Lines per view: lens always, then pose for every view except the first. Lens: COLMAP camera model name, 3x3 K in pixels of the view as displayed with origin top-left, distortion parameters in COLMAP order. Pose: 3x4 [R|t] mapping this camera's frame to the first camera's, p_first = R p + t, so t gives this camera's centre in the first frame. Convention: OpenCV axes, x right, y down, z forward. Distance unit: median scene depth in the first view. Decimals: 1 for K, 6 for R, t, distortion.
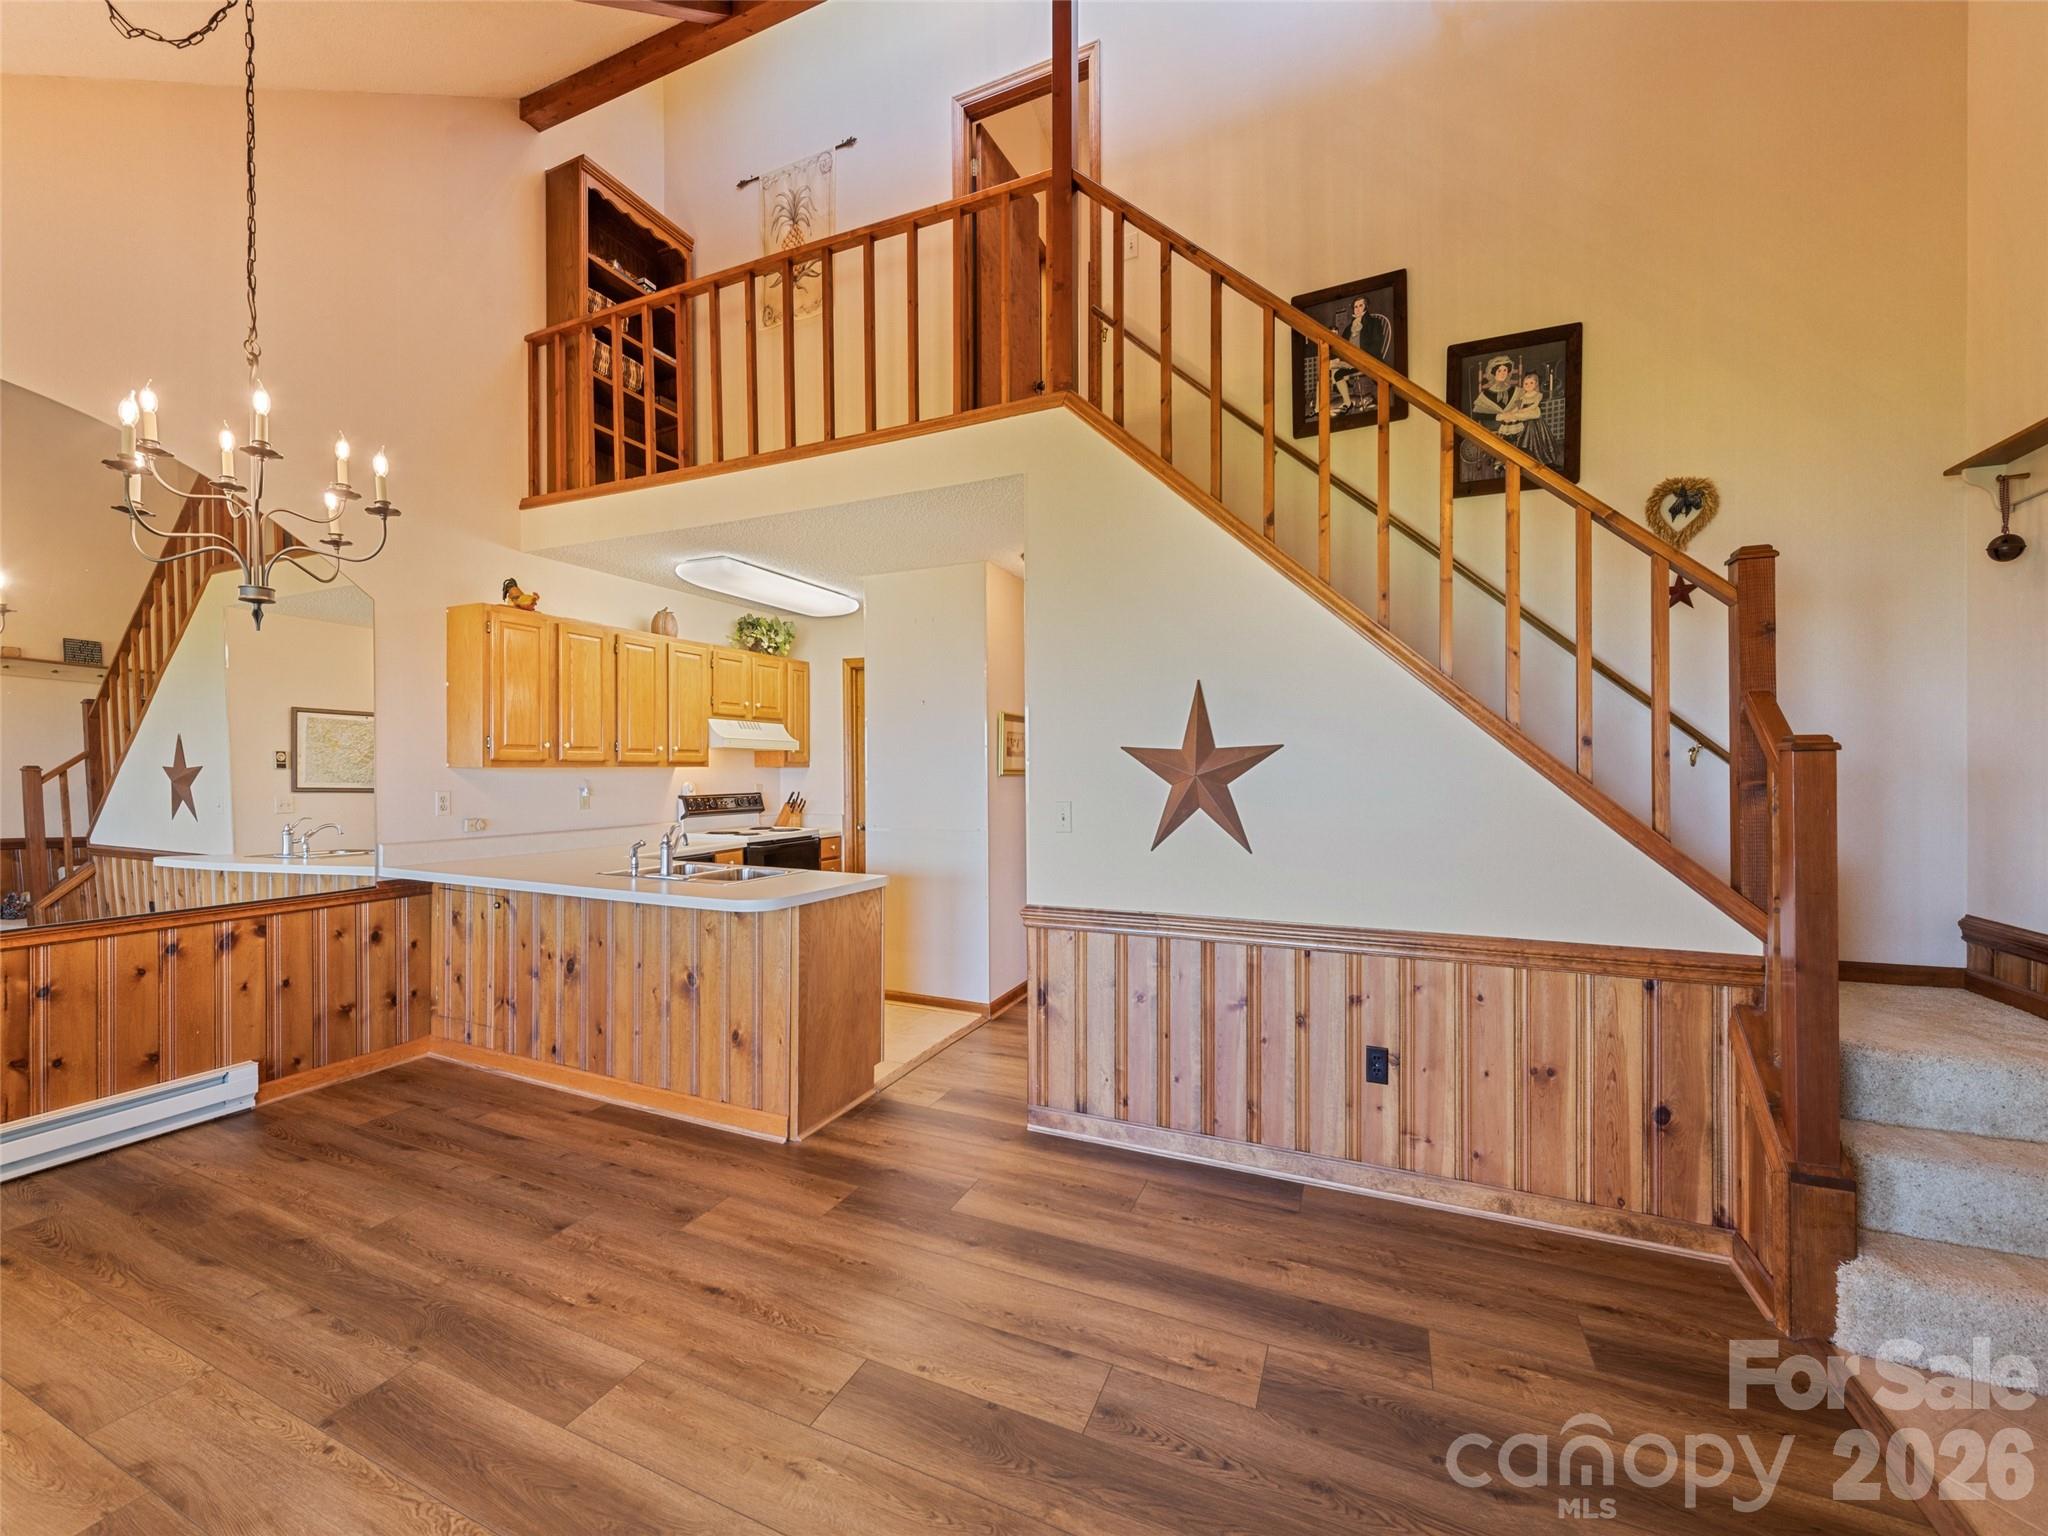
lens RADIAL K [[817.2, 0, 1038.6], [0, 817.2, 767.0], [0, 0, 1]] dist [0.013060, -0.003454]
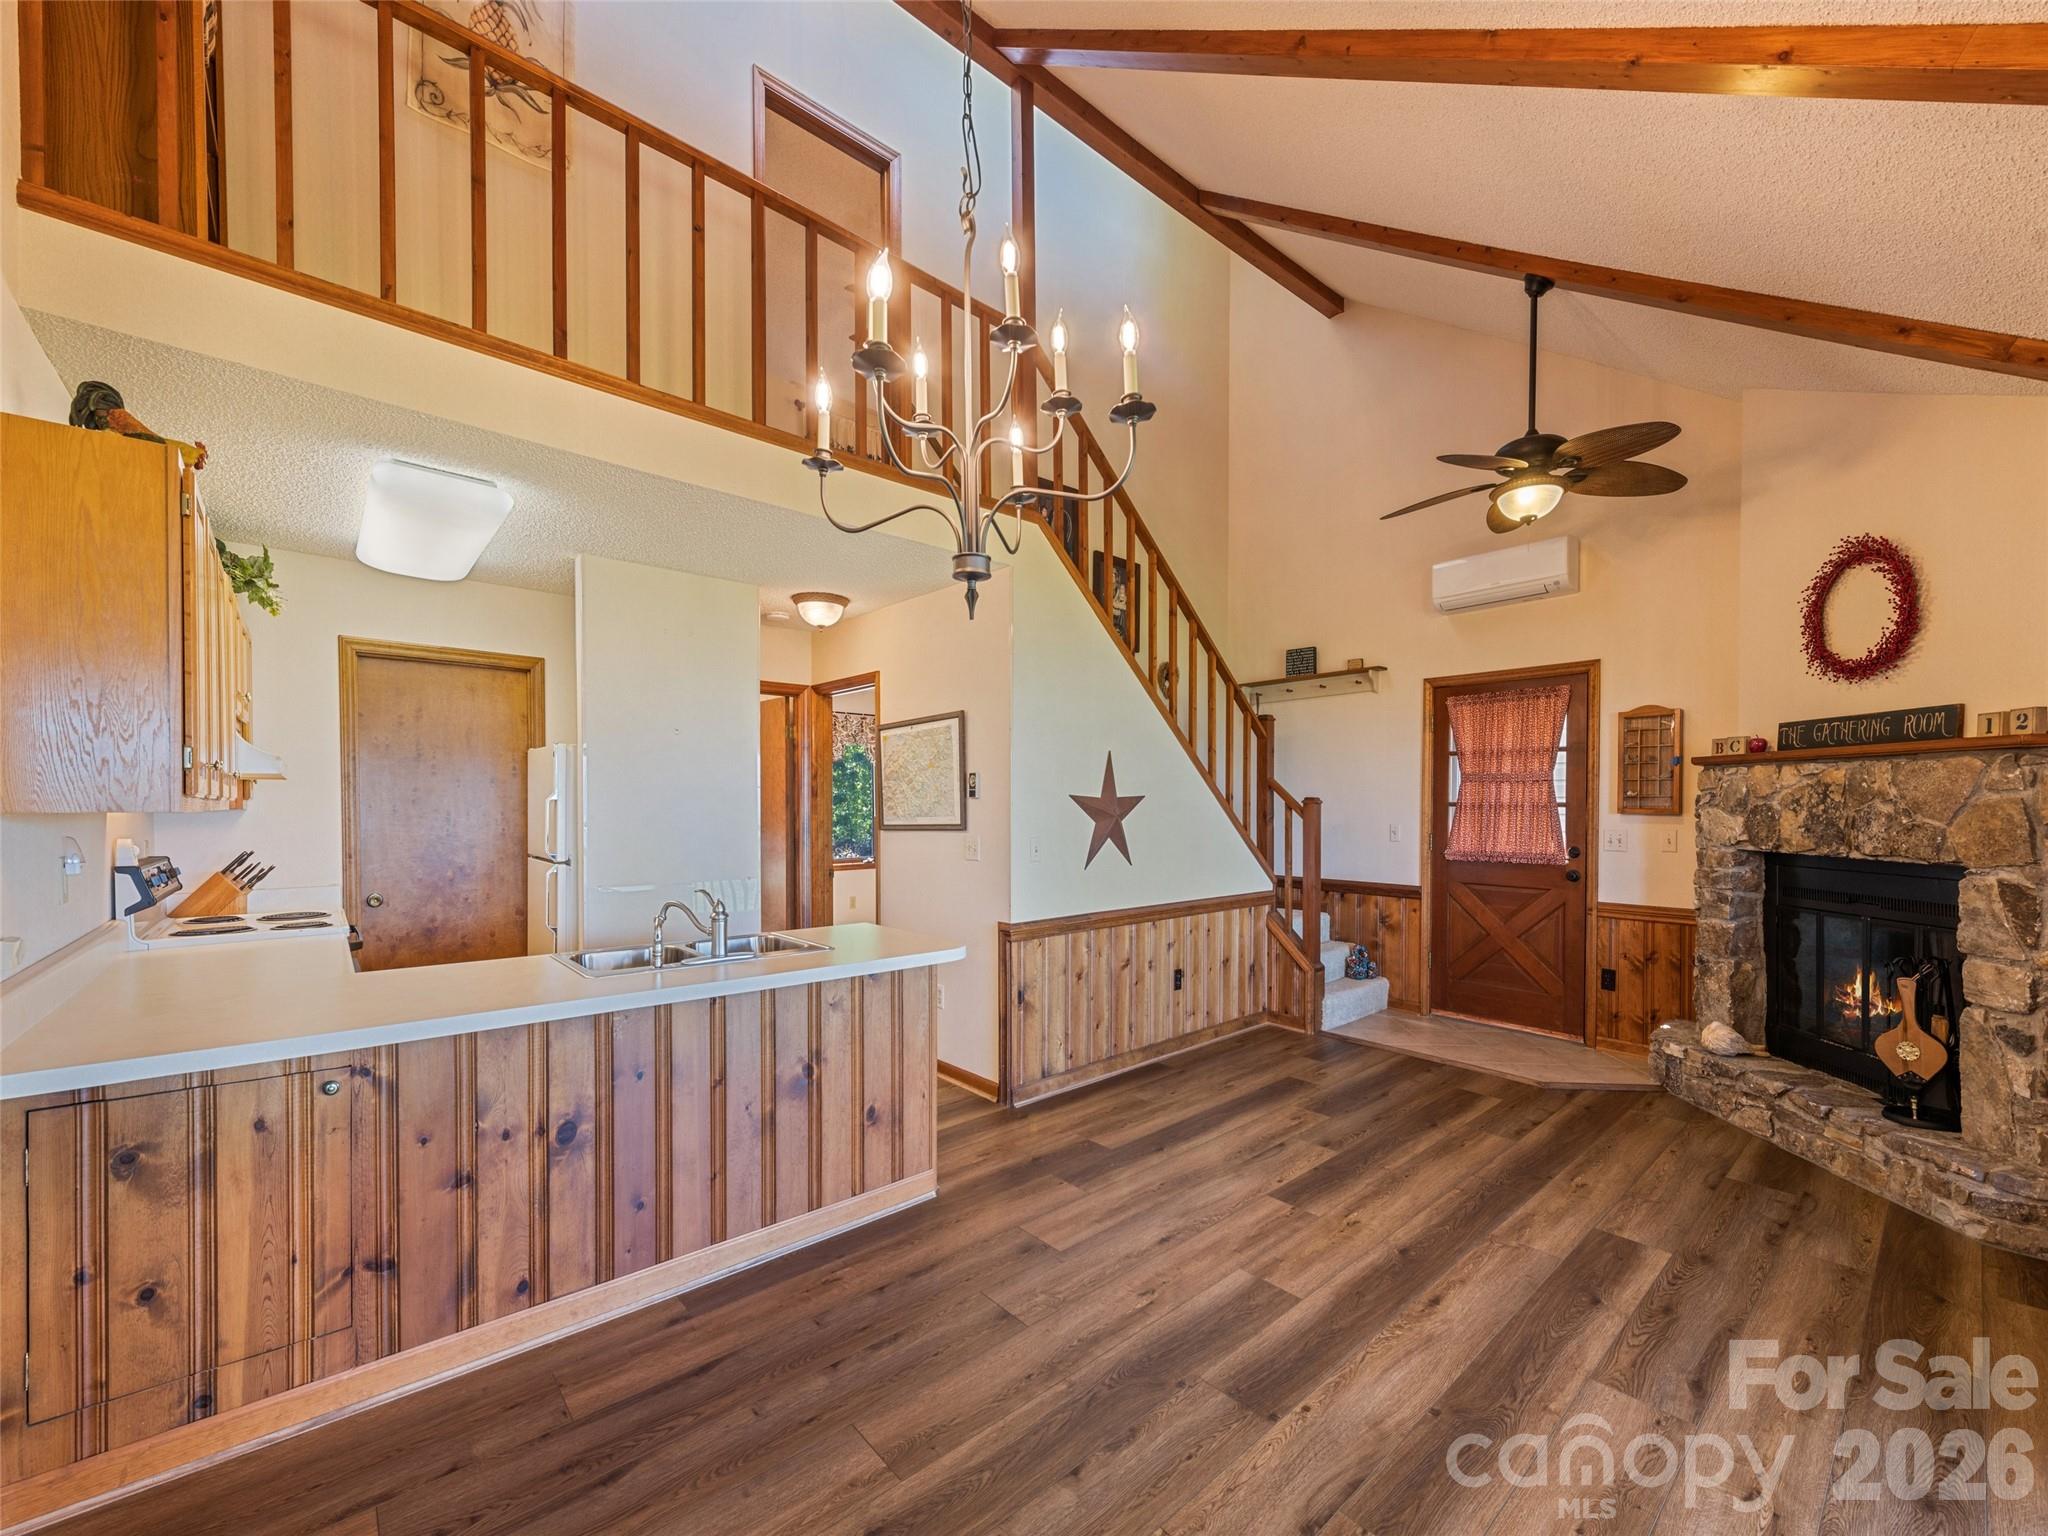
lens RADIAL K [[817.2, 0, 1027.2], [0, 817.2, 816.3], [0, 0, 1]] dist [0.013060, -0.003454]
pose [[0.417846, -0.010214, 0.908461, -0.832235], [-0.001741, 0.999926, 0.012043, -0.004777], [-0.908516, -0.006613, 0.417797, 0.356928]]
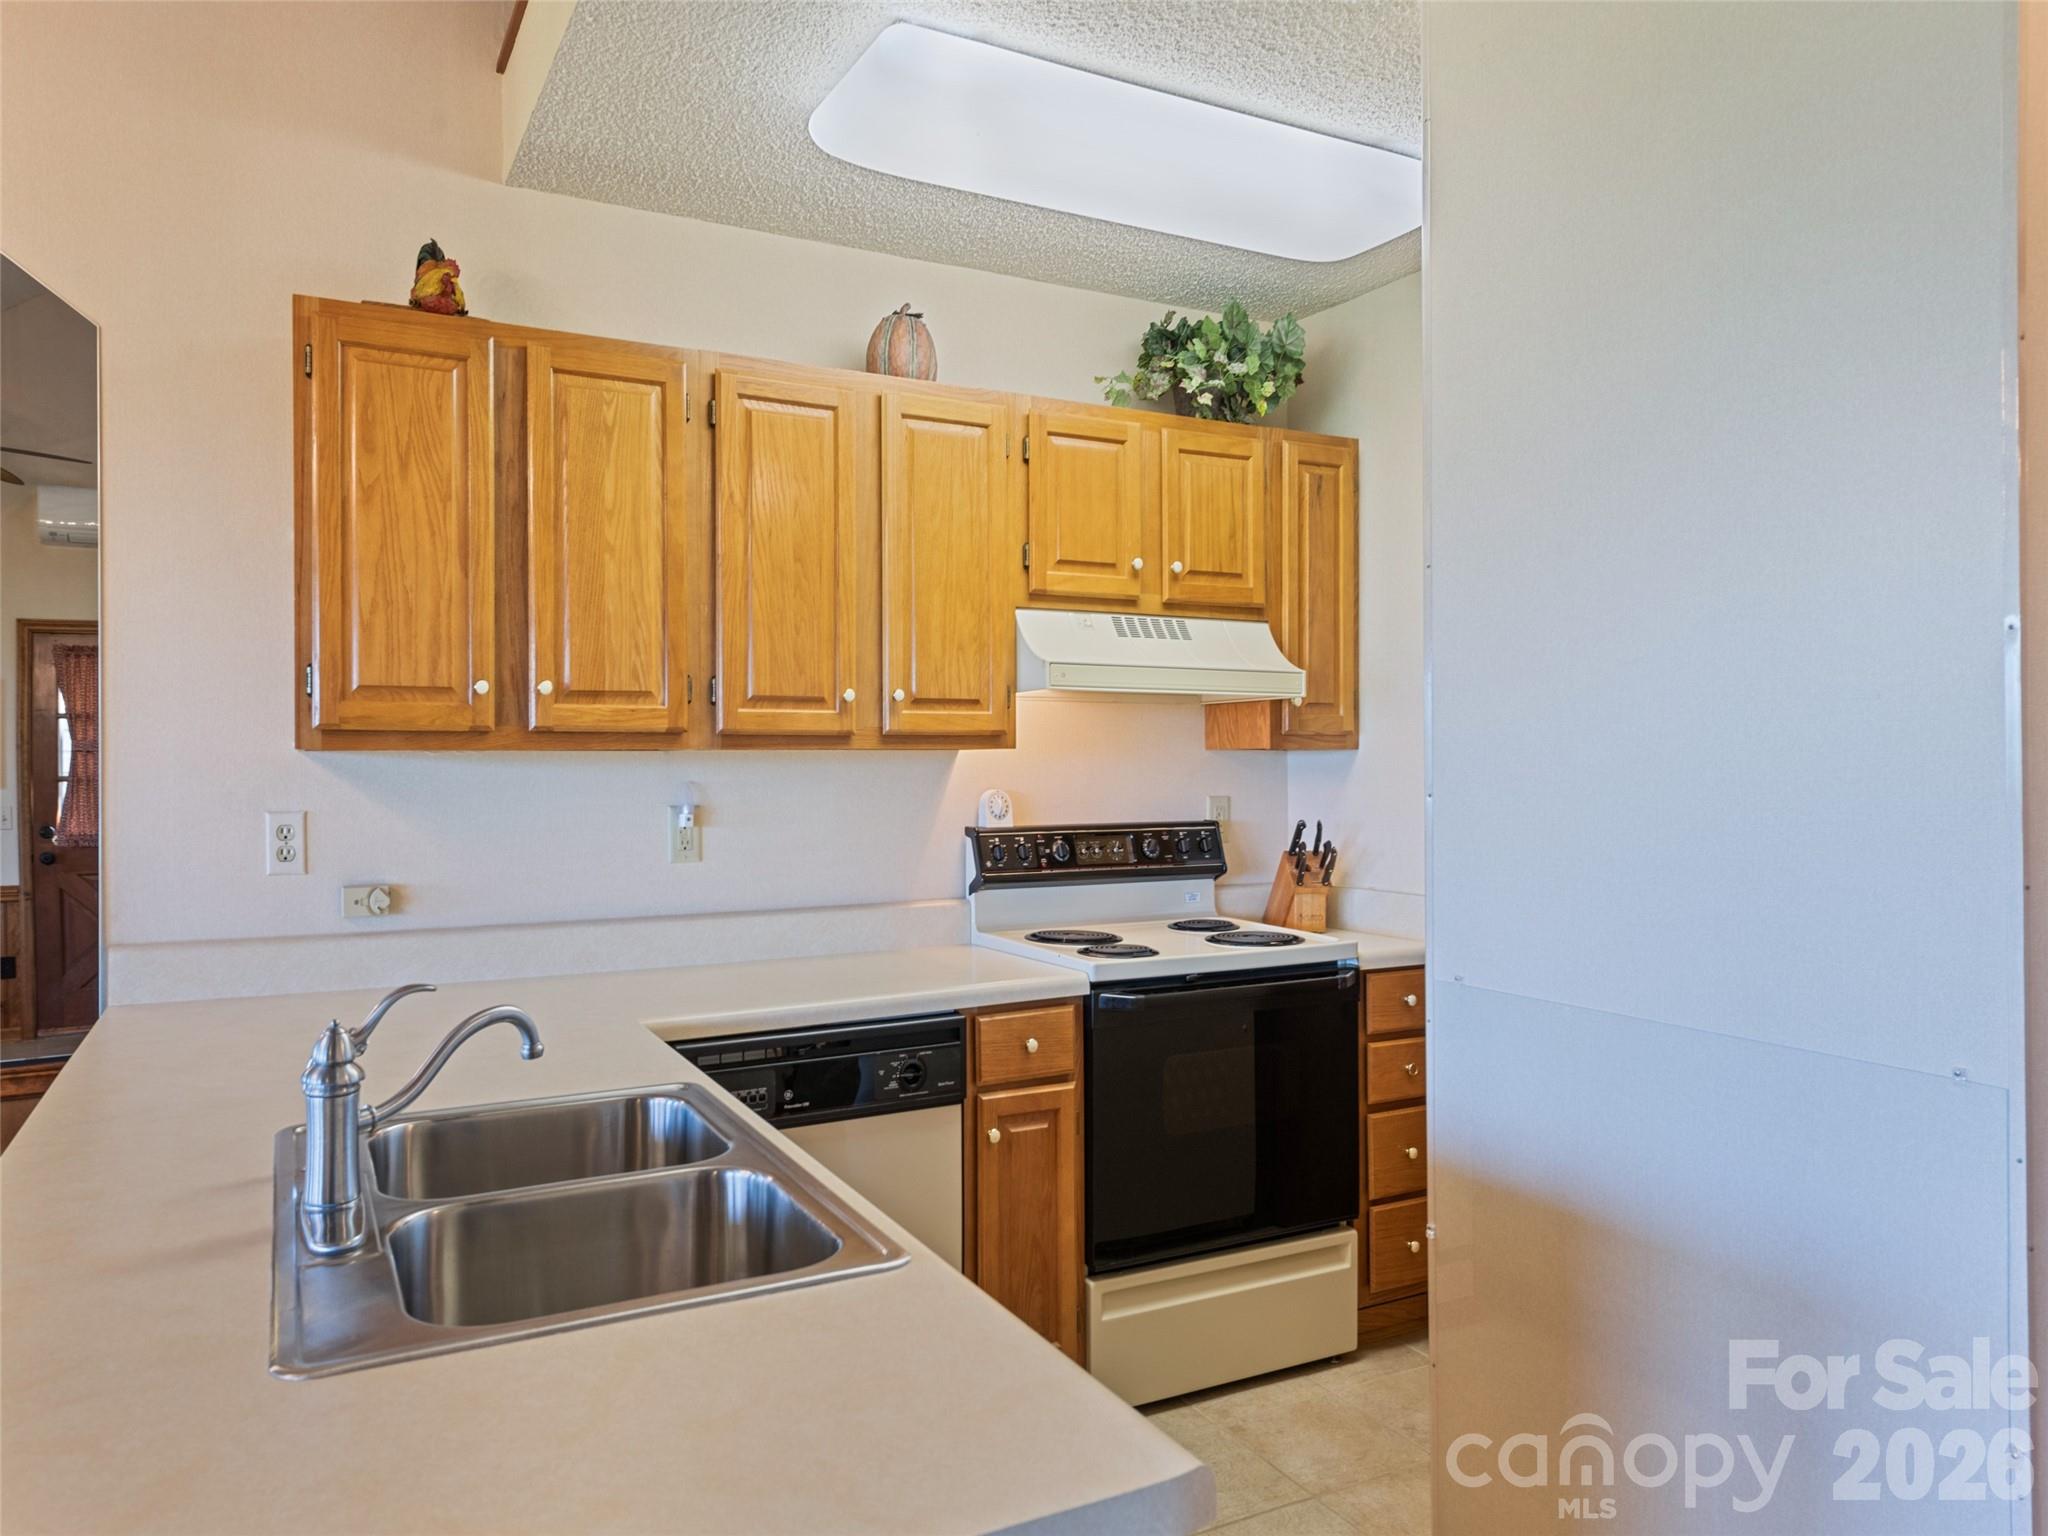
lens RADIAL K [[1366.3, 0, 1038.1], [0, 1366.3, 760.0], [0, 0, 1]] dist [0.022189, 0.000772]
pose [[0.779633, 0.001620, -0.626235, -0.040409], [0.001456, 0.999989, 0.004400, 0.002645], [0.626235, -0.004342, 0.779622, 0.684953]]
